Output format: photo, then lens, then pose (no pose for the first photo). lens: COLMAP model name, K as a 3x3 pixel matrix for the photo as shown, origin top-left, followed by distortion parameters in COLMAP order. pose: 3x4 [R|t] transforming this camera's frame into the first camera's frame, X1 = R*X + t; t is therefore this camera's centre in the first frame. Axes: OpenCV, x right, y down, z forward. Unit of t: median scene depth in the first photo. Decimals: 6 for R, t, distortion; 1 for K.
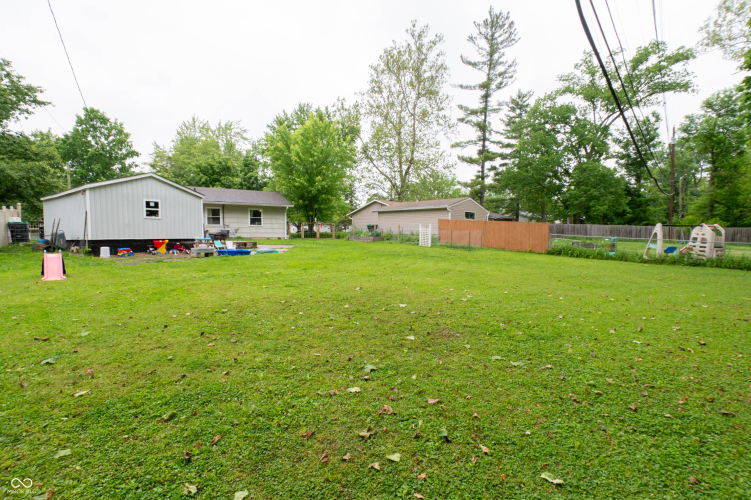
lens RADIAL K [[348.5, 0, 375.5], [0, 348.5, 250.0], [0, 0, 1]] dist [0.029966, -0.022313]
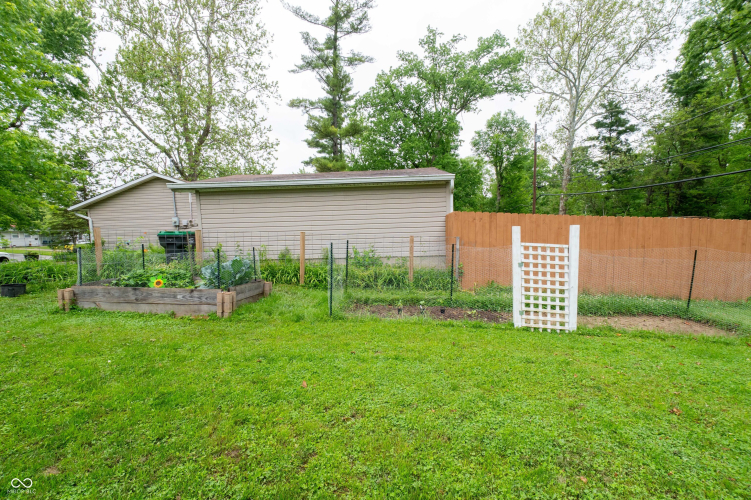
lens RADIAL K [[325.6, 0, 374.7], [0, 325.6, 267.2], [0, 0, 1]] dist [-0.000997, -0.000272]
pose [[0.797439, -0.071811, 0.599112, -0.034063], [0.048119, 0.997299, 0.055490, -0.039042], [-0.601478, -0.015421, 0.798740, 0.535488]]
